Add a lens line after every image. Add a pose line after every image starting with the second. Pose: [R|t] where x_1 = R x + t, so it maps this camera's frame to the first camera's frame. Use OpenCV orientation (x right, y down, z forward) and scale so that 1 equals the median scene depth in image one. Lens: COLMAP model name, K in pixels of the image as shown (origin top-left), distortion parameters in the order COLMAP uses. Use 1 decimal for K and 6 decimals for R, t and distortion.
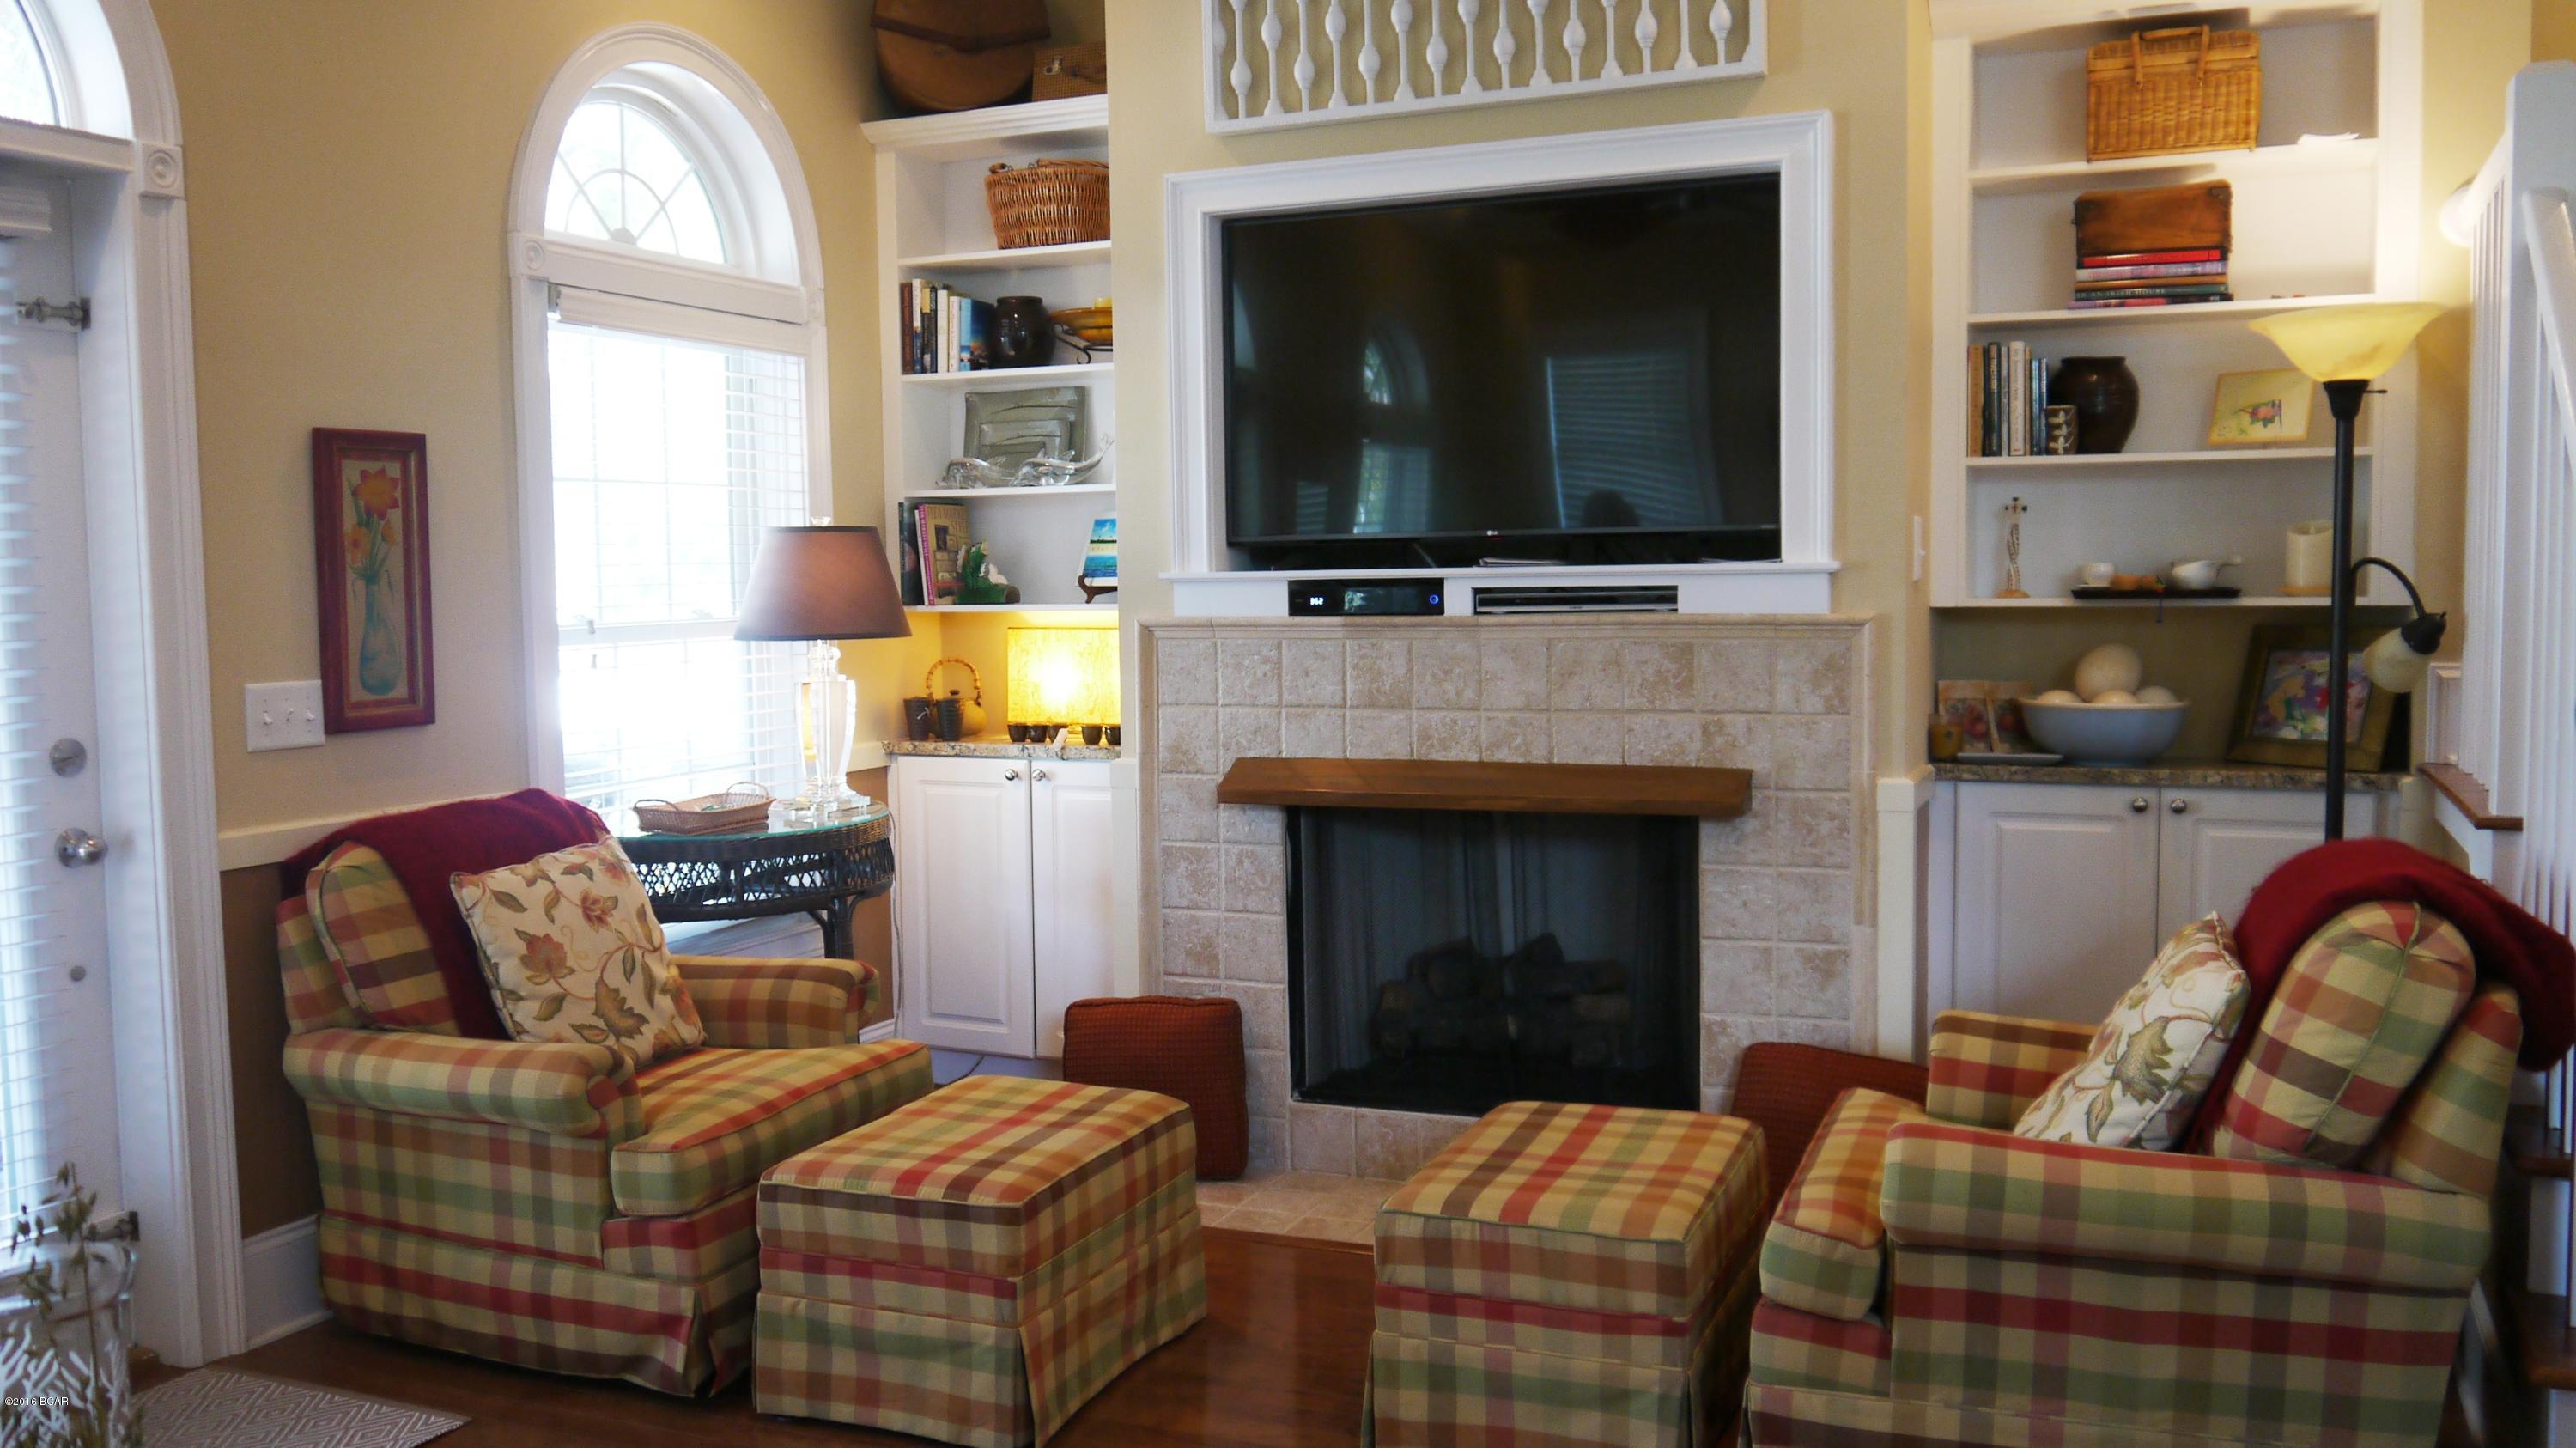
lens RADIAL K [[2149.2, 0, 1286.2], [0, 2149.2, 737.9], [0, 0, 1]] dist [-0.028560, 0.012058]
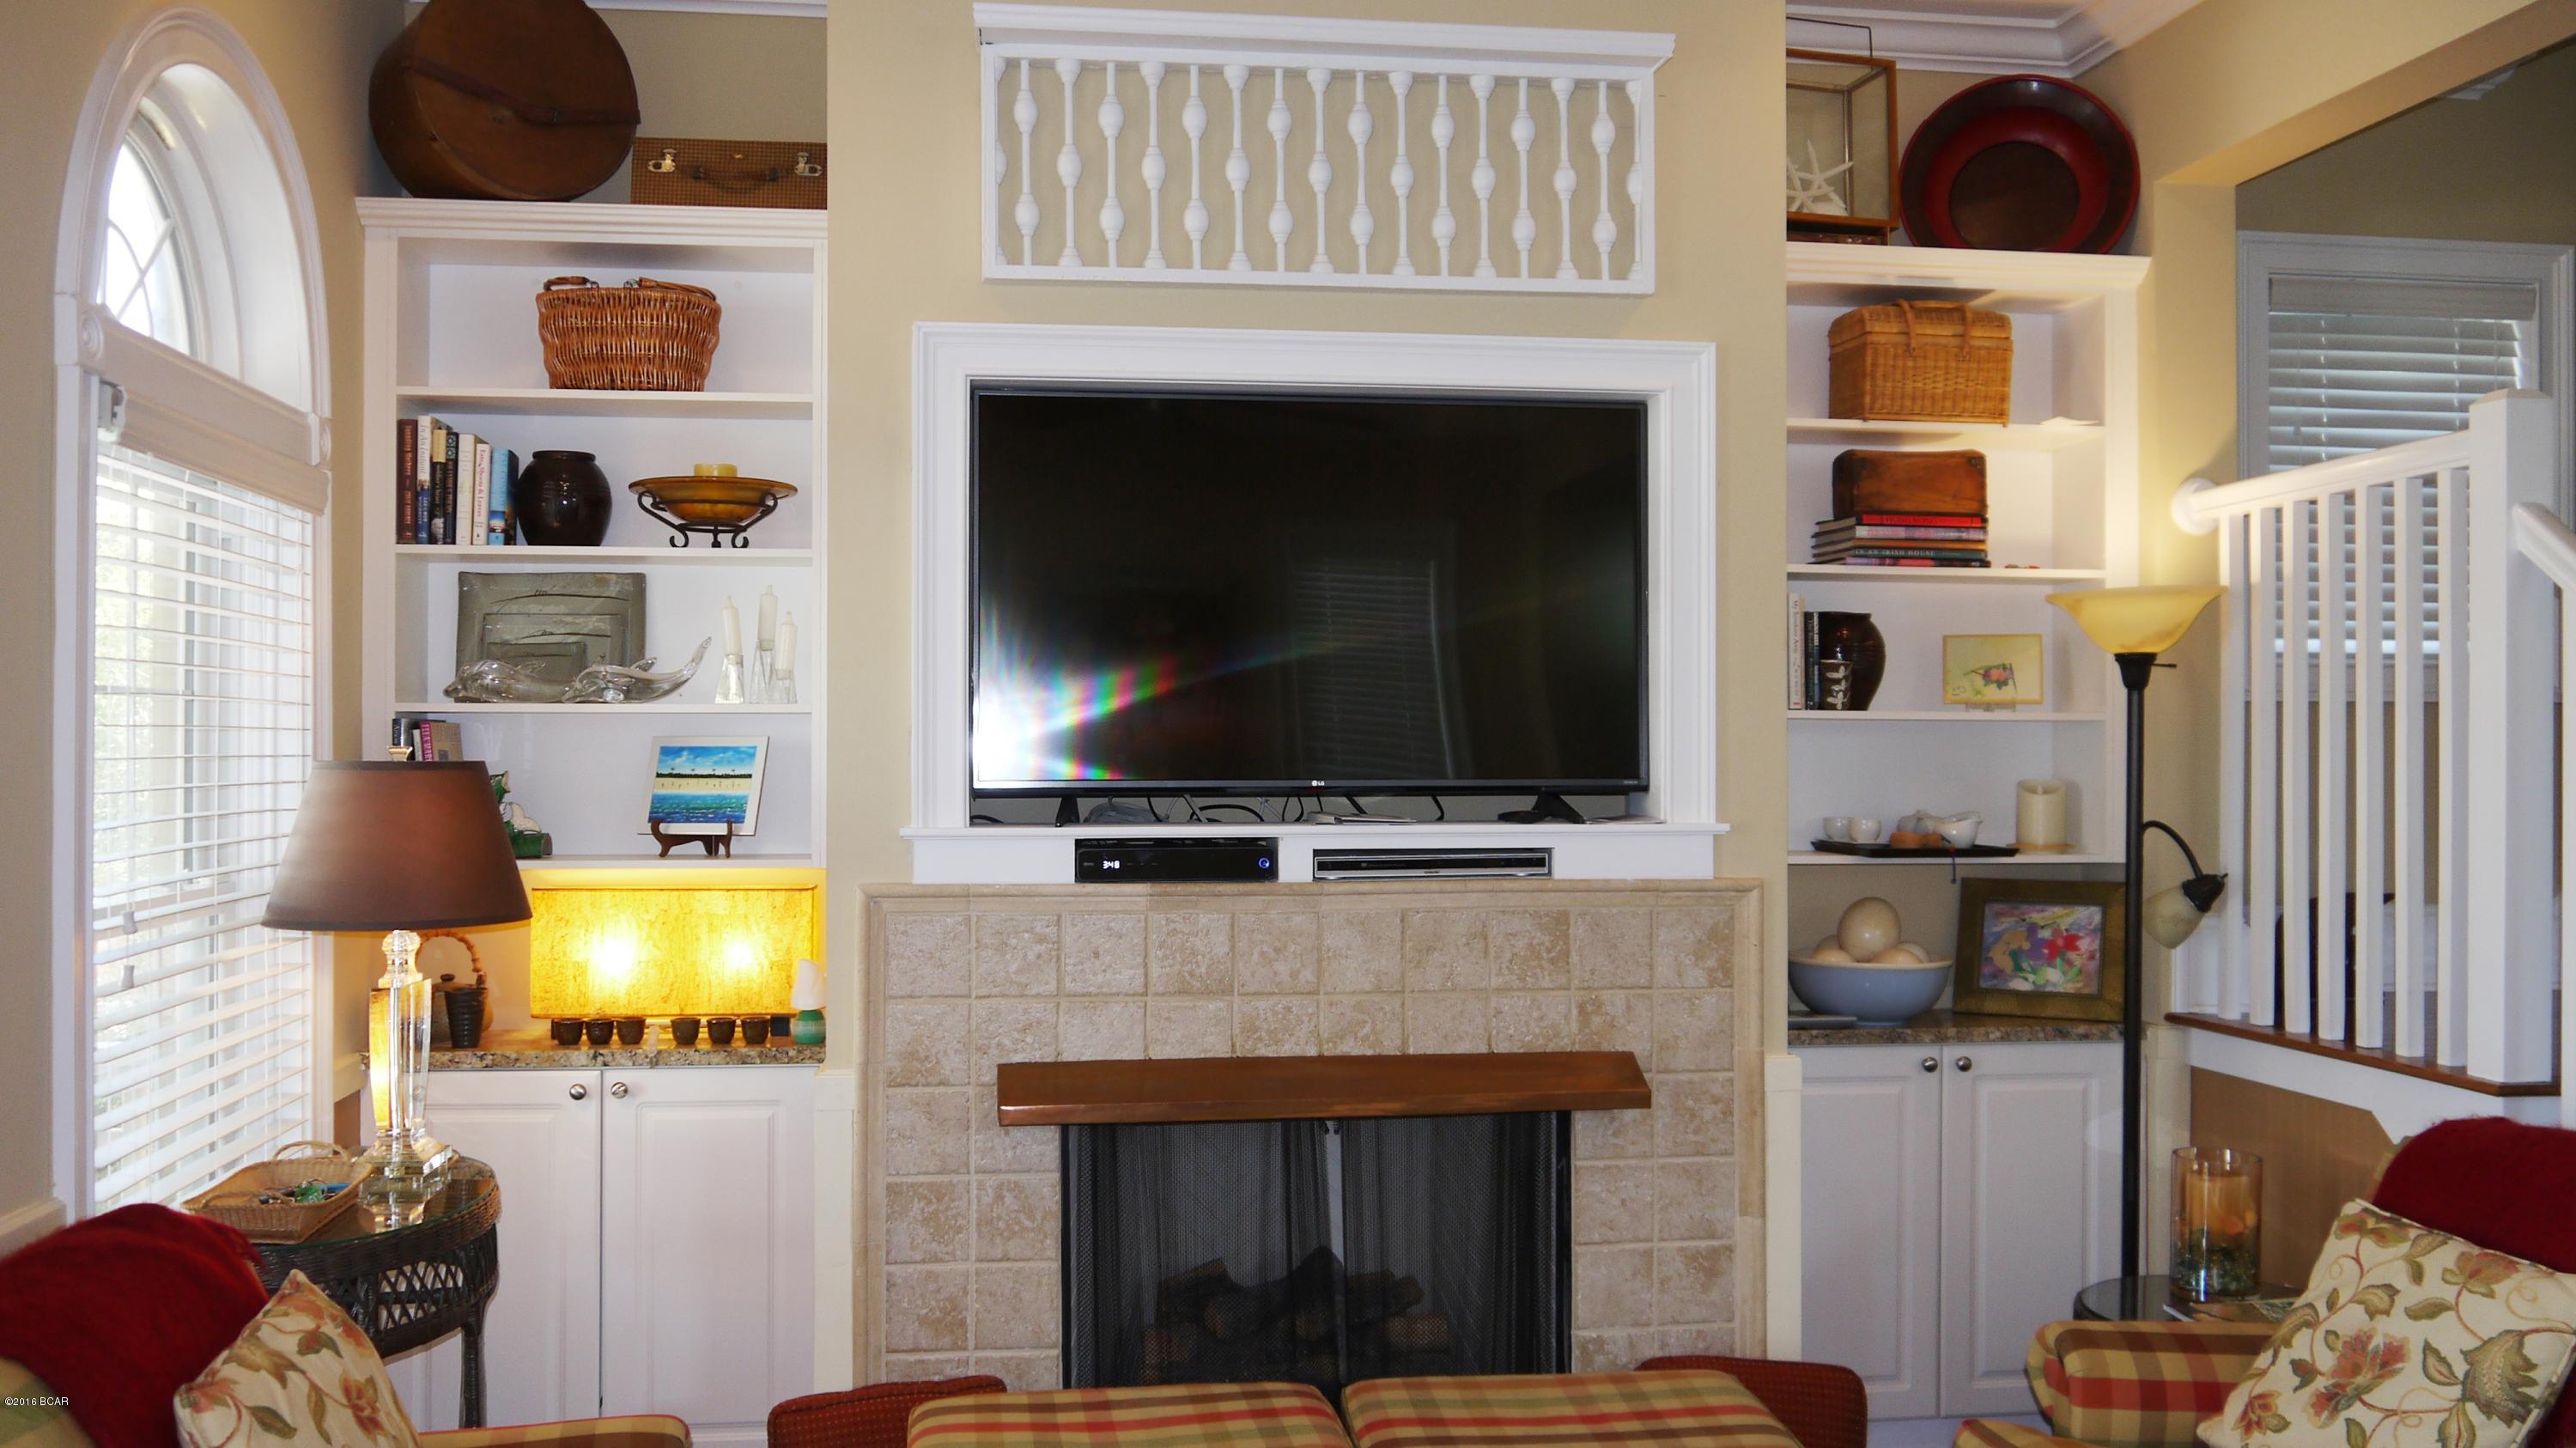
lens RADIAL K [[2149.2, 0, 1286.2], [0, 2149.2, 737.9], [0, 0, 1]] dist [-0.028560, 0.012058]
pose [[0.855527, 0.017945, 0.517448, -0.370477], [0.025932, 0.996660, -0.077439, -0.049832], [-0.517109, 0.079669, 0.852204, 0.291792]]
